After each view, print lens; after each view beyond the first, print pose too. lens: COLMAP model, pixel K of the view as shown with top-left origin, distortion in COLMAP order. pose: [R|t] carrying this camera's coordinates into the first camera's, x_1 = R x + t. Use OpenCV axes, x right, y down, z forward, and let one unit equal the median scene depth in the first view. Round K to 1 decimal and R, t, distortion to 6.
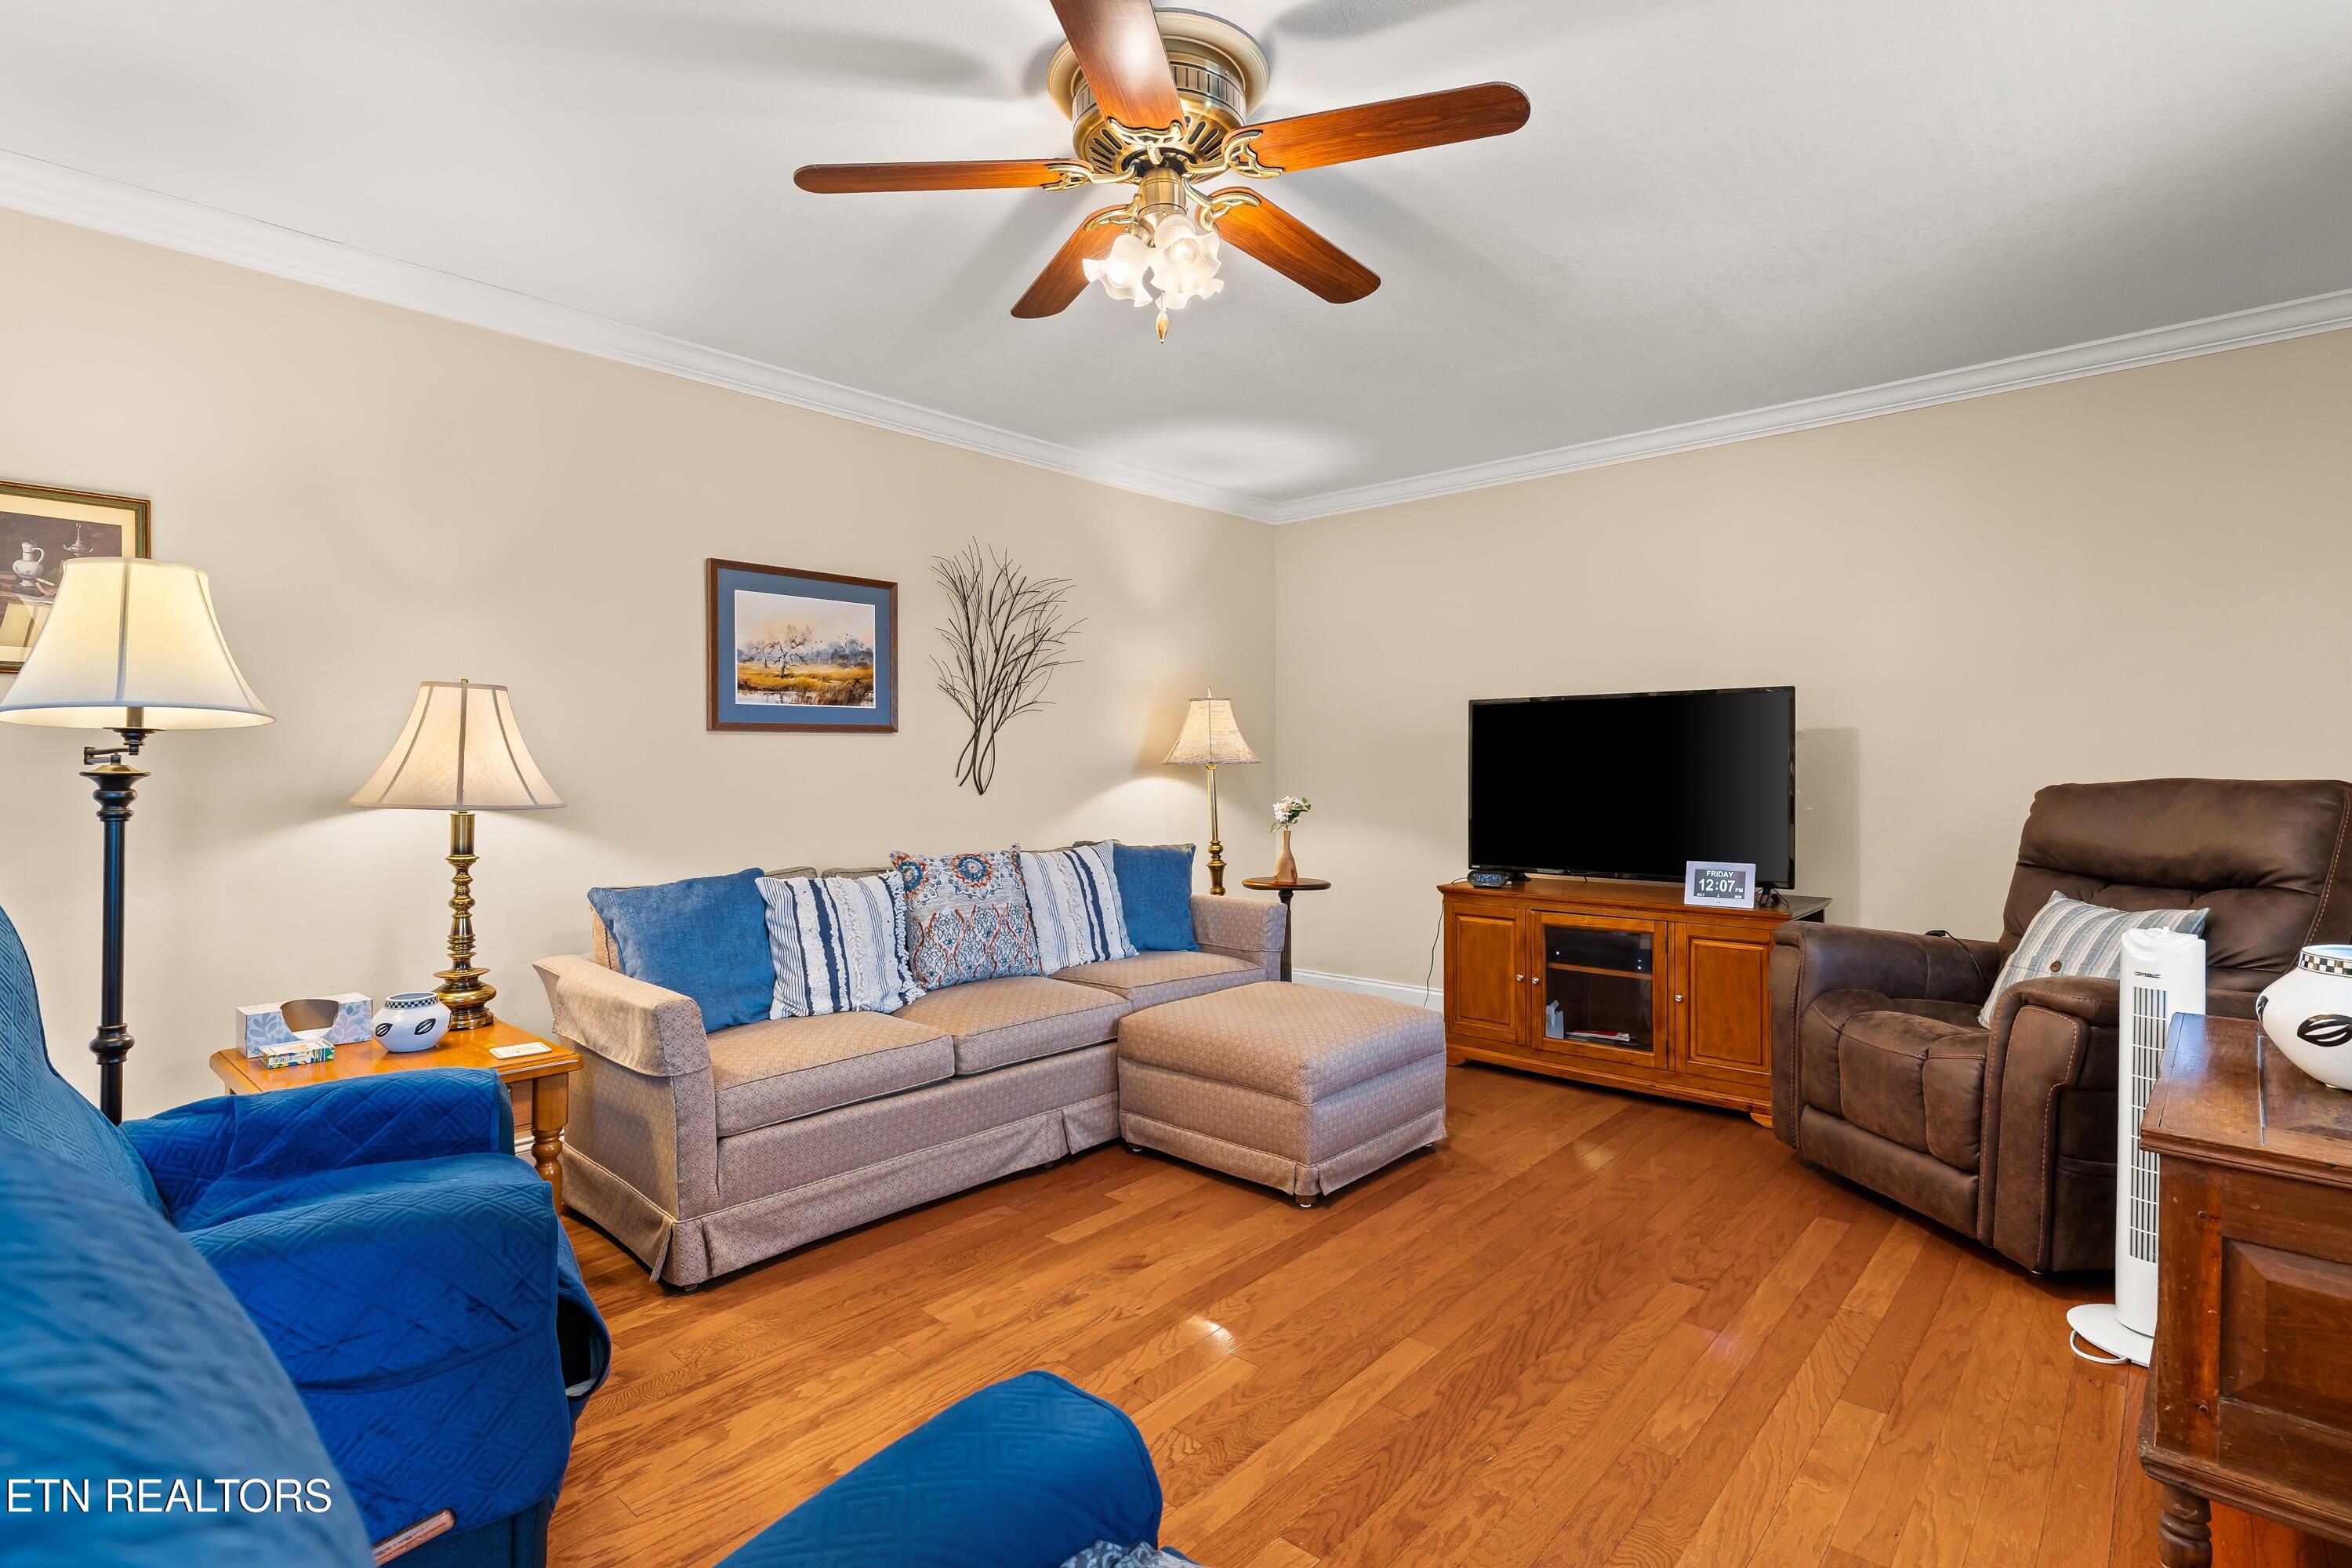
lens RADIAL K [[1117.3, 0, 1146.2], [0, 1117.3, 756.2], [0, 0, 1]] dist [-0.012793, 0.004627]
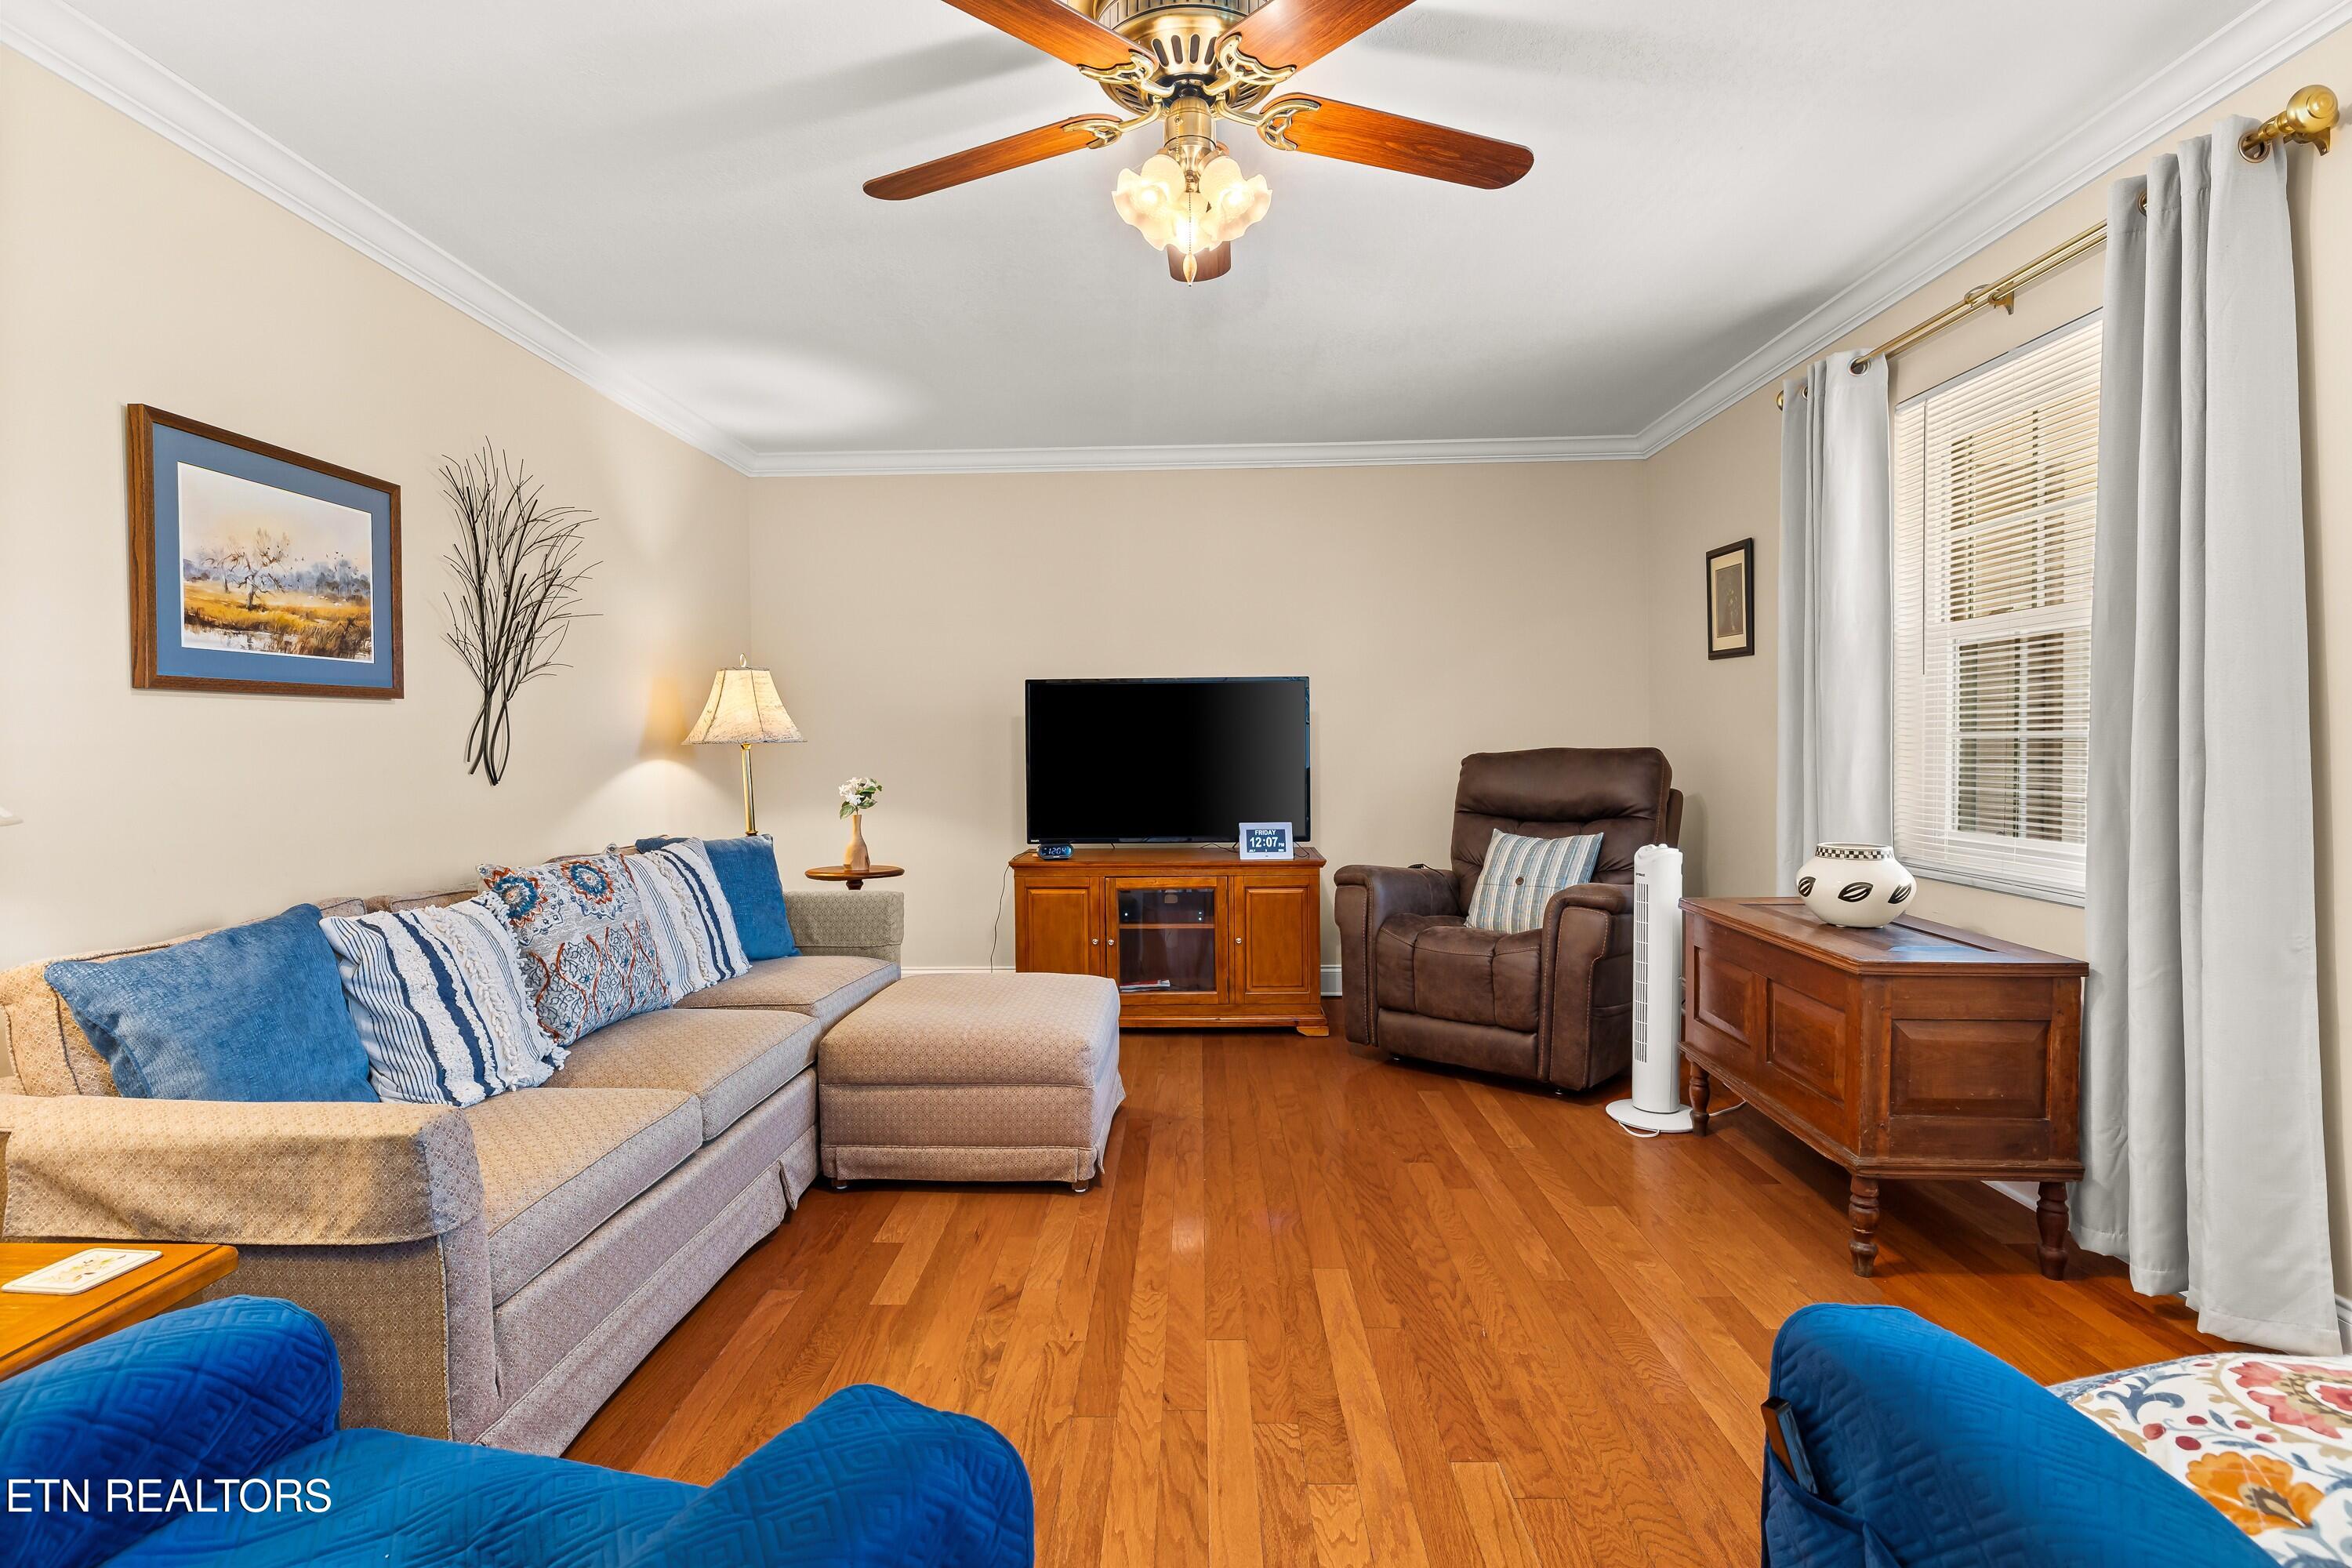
lens RADIAL K [[1117.3, 0, 1146.2], [0, 1117.3, 756.2], [0, 0, 1]] dist [-0.012793, 0.004627]
pose [[0.758977, -0.012056, 0.651006, -0.368376], [0.002210, 0.999870, 0.015941, 0.005307], [-0.651114, -0.010661, 0.758905, 0.184165]]
